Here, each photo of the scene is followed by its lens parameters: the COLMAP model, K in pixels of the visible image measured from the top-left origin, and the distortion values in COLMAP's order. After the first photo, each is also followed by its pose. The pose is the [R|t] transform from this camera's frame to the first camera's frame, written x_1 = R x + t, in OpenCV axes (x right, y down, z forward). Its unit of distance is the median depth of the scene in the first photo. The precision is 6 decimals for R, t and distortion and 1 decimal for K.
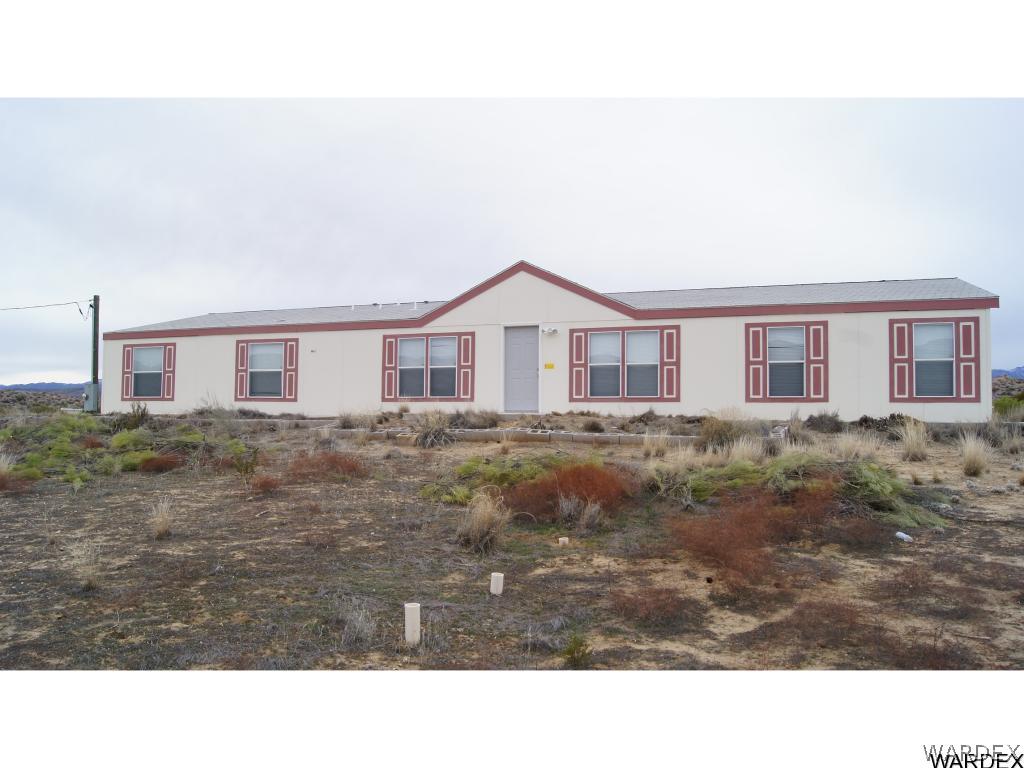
lens RADIAL K [[845.8, 0, 512.0], [0, 845.8, 384.0], [0, 0, 1]] dist [-0.066258, -0.002395]
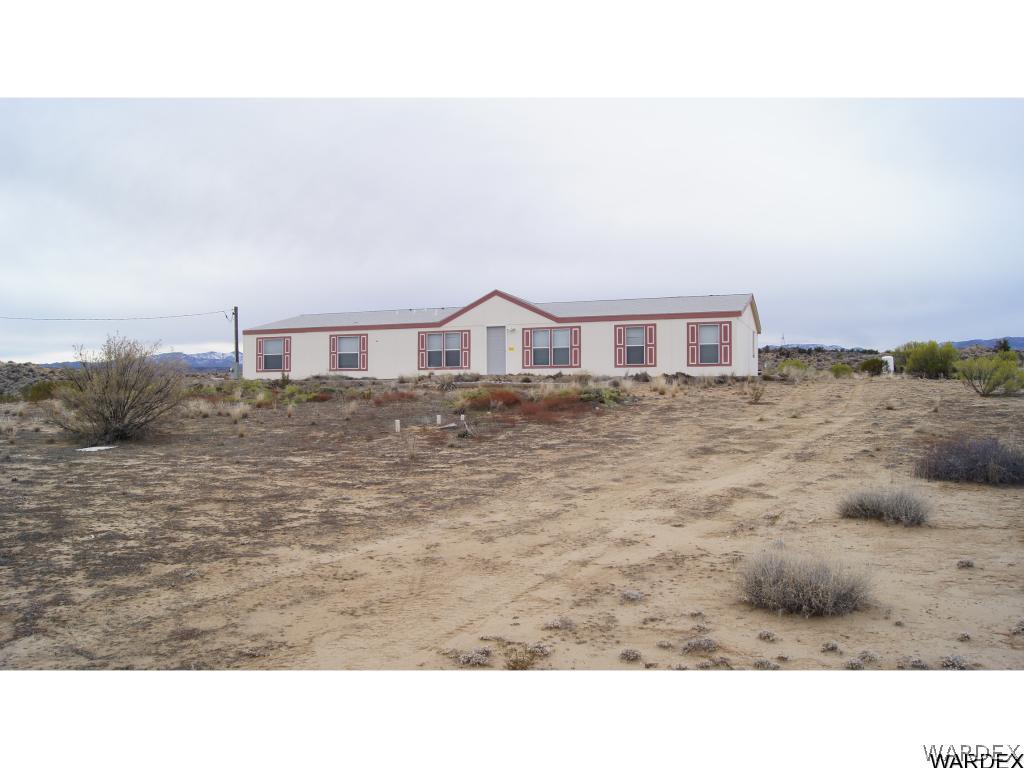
lens RADIAL K [[845.8, 0, 512.0], [0, 845.8, 384.0], [0, 0, 1]] dist [-0.066258, -0.002395]
pose [[0.999654, -0.011488, -0.023682, 0.088673], [0.012231, 0.999430, 0.031465, -0.003193], [0.023307, -0.031744, 0.999224, -0.812613]]
